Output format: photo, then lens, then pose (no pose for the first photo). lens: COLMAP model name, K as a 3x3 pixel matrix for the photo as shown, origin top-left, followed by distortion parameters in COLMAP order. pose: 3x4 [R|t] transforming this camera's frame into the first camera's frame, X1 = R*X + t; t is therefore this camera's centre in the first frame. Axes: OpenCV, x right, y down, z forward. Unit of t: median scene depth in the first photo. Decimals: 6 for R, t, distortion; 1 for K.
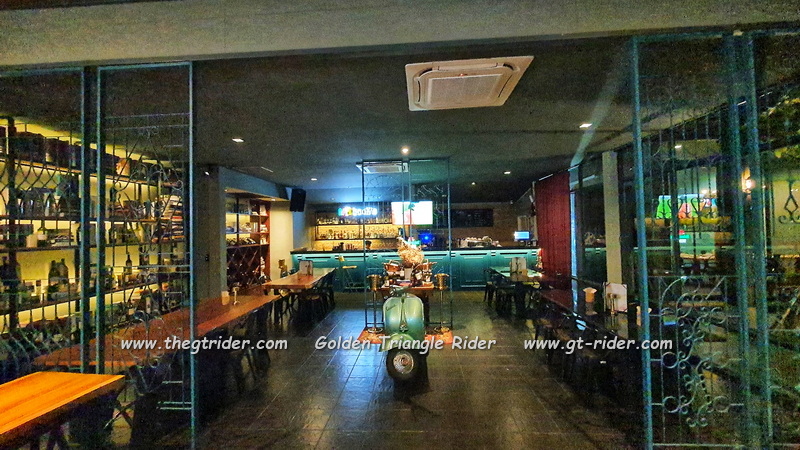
lens RADIAL K [[368.0, 0, 400.8], [0, 368.0, 213.5], [0, 0, 1]] dist [0.000091, -0.000263]
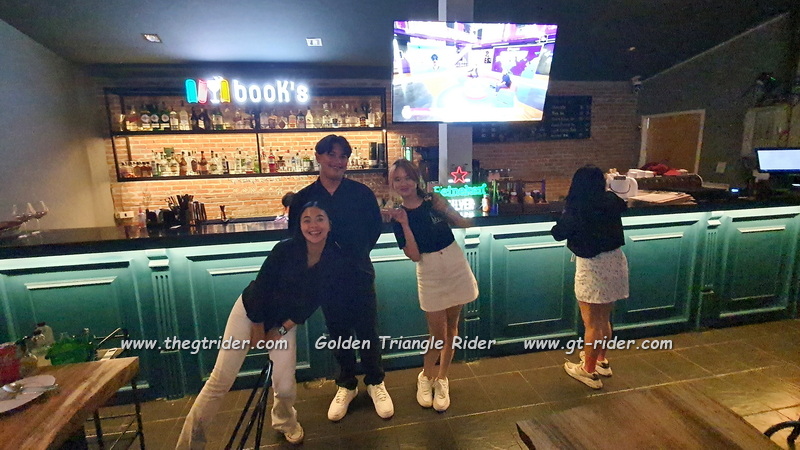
lens RADIAL K [[368.0, 0, 400.8], [0, 368.0, 213.5], [0, 0, 1]] dist [0.000091, -0.000263]
pose [[0.970968, -0.044123, 0.235106, -0.066261], [-0.004877, 0.978986, 0.203871, 0.033436], [-0.239161, -0.199098, 0.950348, 0.623493]]
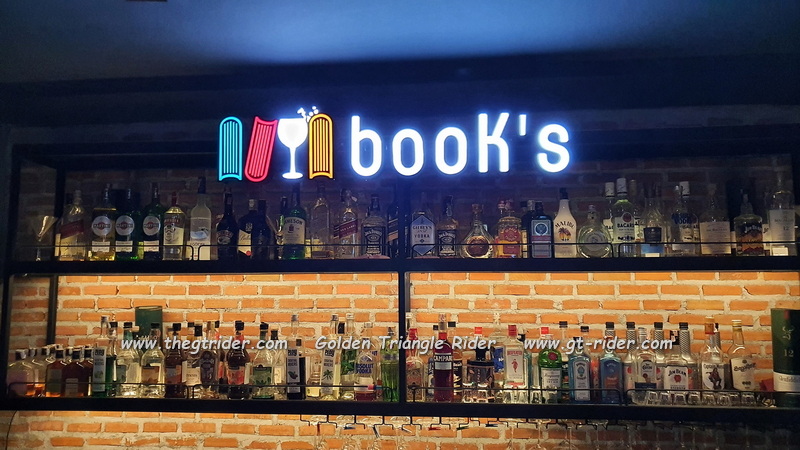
lens RADIAL K [[639.4, 0, 400.0], [0, 639.4, 225.0], [0, 0, 1]] dist [0.024822, -0.076774]
pose [[0.999801, 0.018268, -0.007961, -0.111586], [-0.018754, 0.997643, -0.066003, 0.029420], [0.006737, 0.066140, 0.997788, 0.807647]]
